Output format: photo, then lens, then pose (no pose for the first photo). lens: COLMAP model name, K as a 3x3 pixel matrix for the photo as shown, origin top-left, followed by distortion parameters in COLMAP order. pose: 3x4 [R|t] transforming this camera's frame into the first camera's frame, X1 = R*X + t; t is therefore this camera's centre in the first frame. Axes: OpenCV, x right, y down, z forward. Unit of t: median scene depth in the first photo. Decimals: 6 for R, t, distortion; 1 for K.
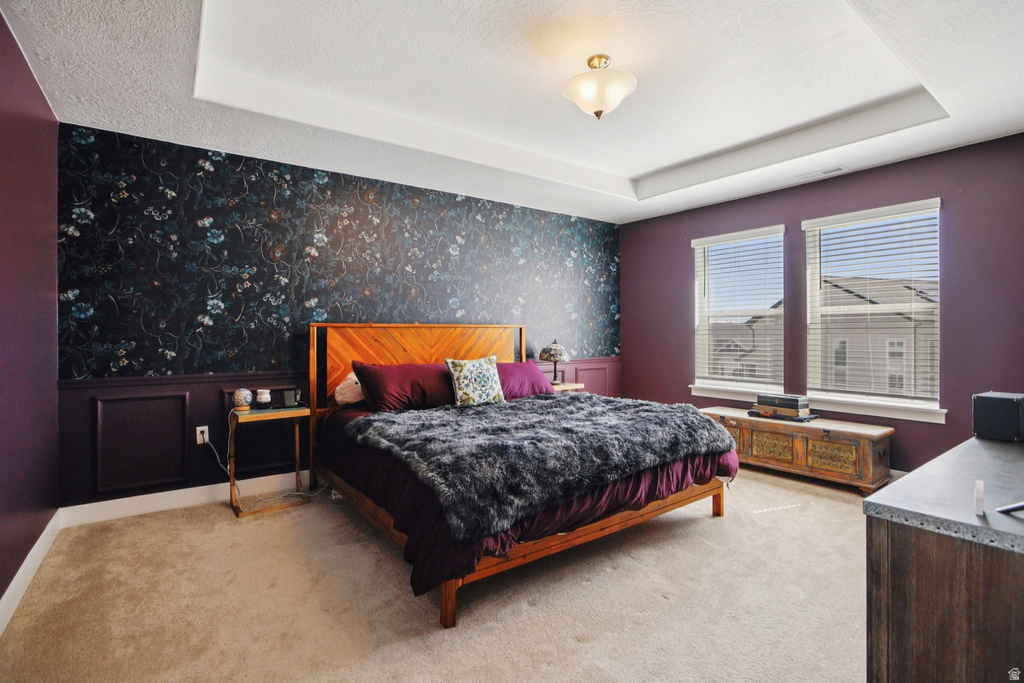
lens RADIAL K [[481.8, 0, 510.2], [0, 481.8, 340.3], [0, 0, 1]] dist [-0.054325, 0.019869]
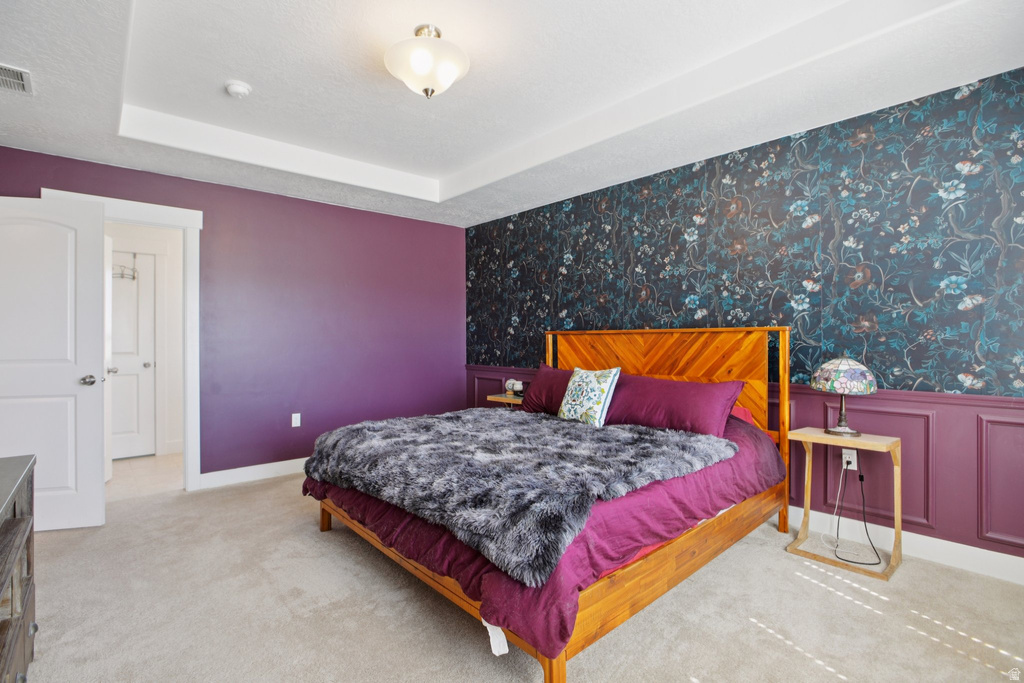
lens RADIAL K [[481.8, 0, 506.3], [0, 481.8, 345.6], [0, 0, 1]] dist [-0.054325, 0.019869]
pose [[0.103566, 0.022069, -0.994378, 0.706930], [-0.002080, 0.999756, 0.021971, -0.023504], [0.994620, -0.000207, 0.103587, 0.679226]]
